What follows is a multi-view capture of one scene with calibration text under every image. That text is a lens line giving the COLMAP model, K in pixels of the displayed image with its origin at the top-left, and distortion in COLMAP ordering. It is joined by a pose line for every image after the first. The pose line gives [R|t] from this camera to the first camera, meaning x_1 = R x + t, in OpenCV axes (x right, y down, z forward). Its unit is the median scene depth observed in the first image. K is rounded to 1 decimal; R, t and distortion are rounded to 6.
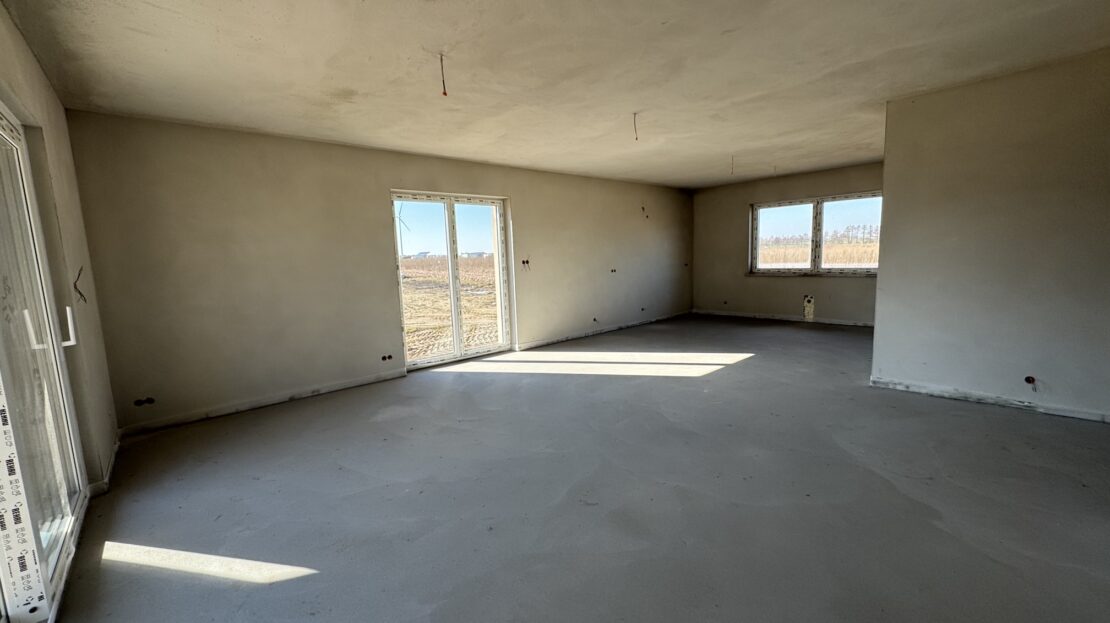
lens RADIAL K [[443.2, 0, 556.3], [0, 443.2, 308.2], [0, 0, 1]] dist [0.000038, 0.000019]
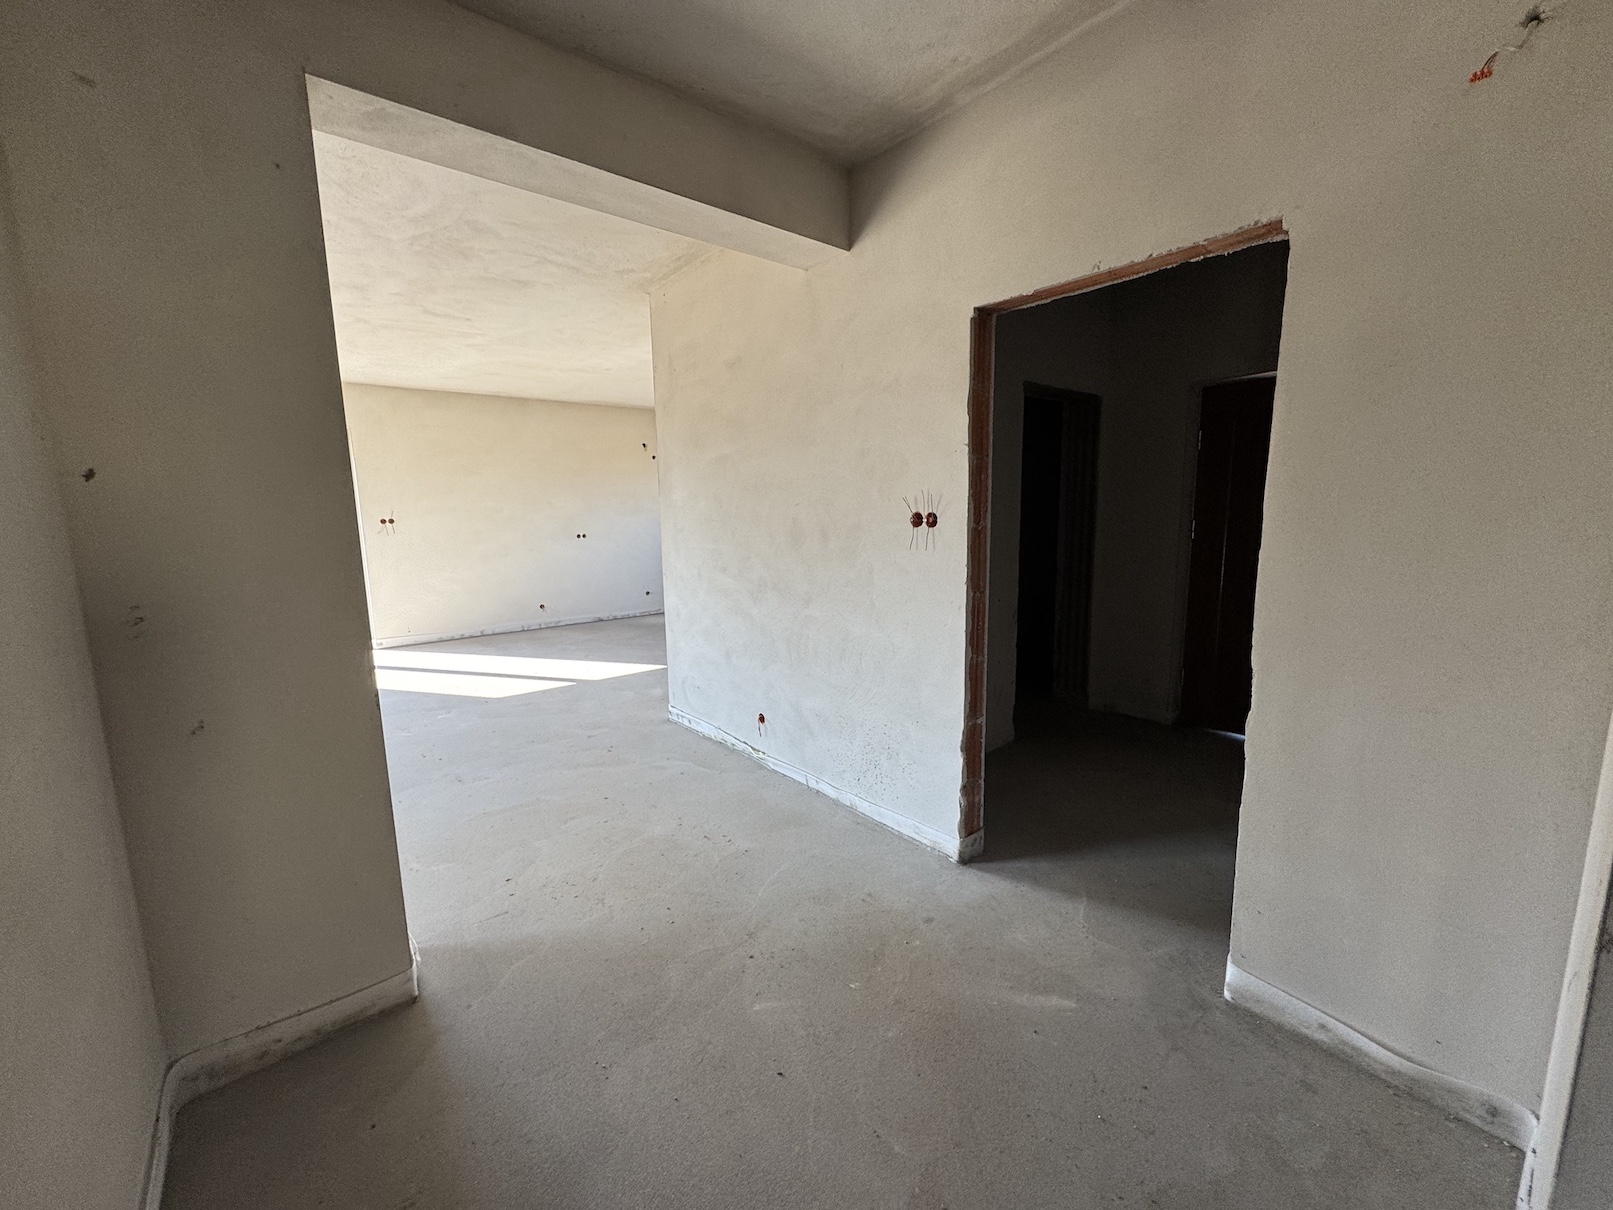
lens RADIAL K [[645.4, 0, 803.1], [0, 645.4, 599.7], [0, 0, 1]] dist [-0.000658, 0.000116]
pose [[0.998884, 0.027910, -0.038099, 0.770389], [-0.026973, 0.999326, 0.024888, -0.030118], [0.038768, -0.023832, 0.998964, 0.021033]]
